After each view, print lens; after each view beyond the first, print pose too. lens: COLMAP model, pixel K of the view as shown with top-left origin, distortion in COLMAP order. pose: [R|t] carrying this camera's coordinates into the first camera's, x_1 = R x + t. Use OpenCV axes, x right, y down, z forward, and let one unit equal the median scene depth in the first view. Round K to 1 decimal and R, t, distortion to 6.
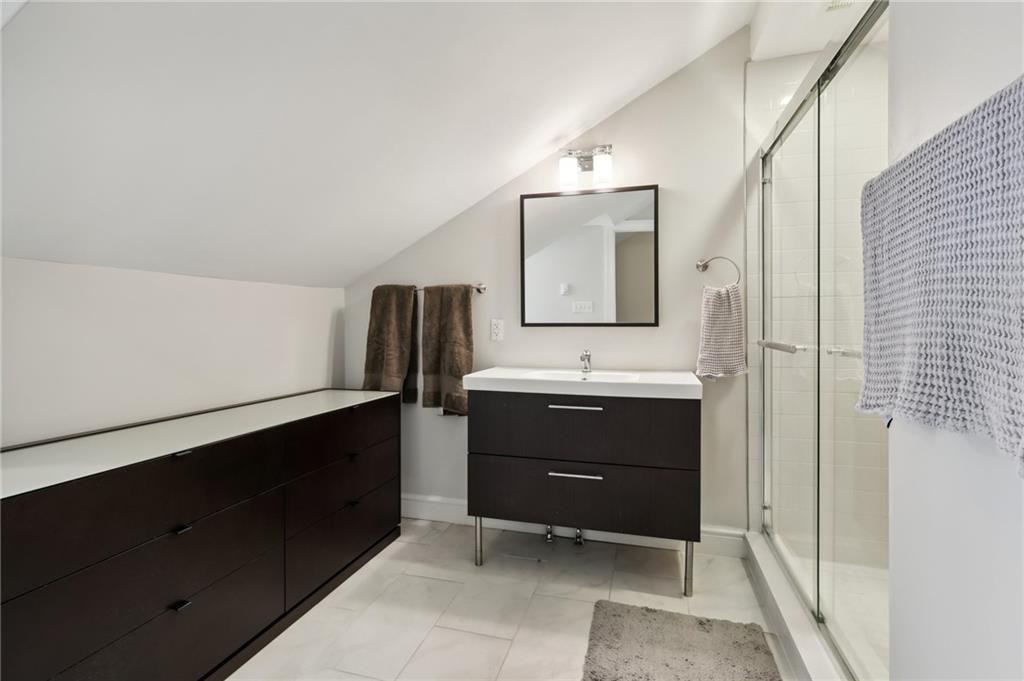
lens RADIAL K [[478.1, 0, 518.4], [0, 478.1, 336.9], [0, 0, 1]] dist [0.000347, -0.000043]
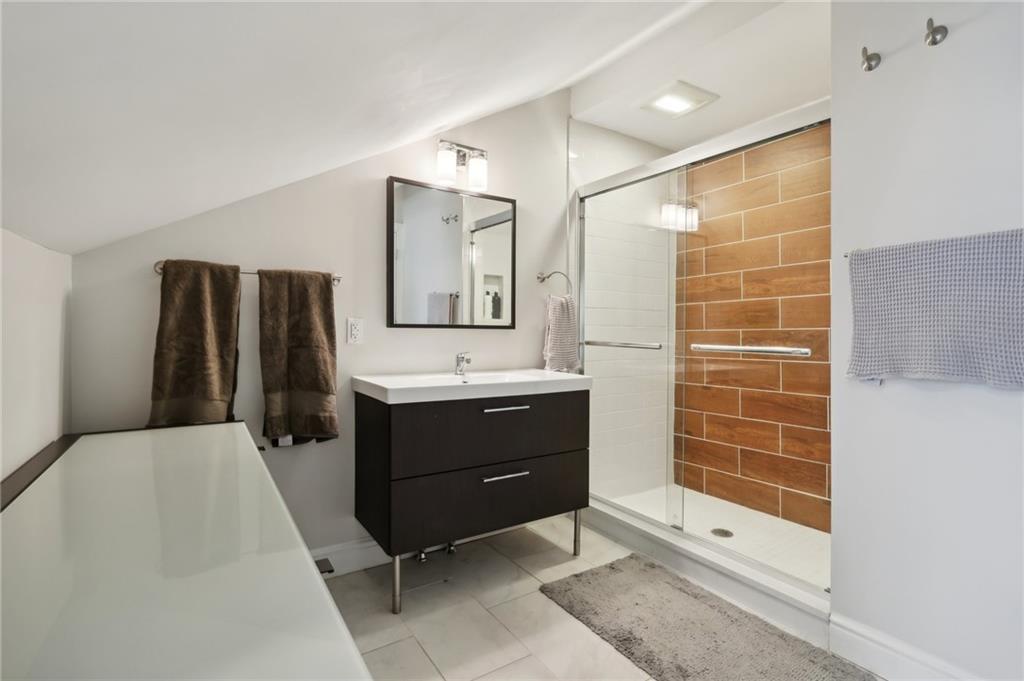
lens RADIAL K [[478.1, 0, 518.4], [0, 478.1, 336.9], [0, 0, 1]] dist [0.000347, -0.000043]
pose [[0.655820, -0.003950, 0.754907, -0.535837], [0.001161, 0.999990, 0.004224, -0.008042], [-0.754916, -0.001894, 0.655818, 0.272839]]
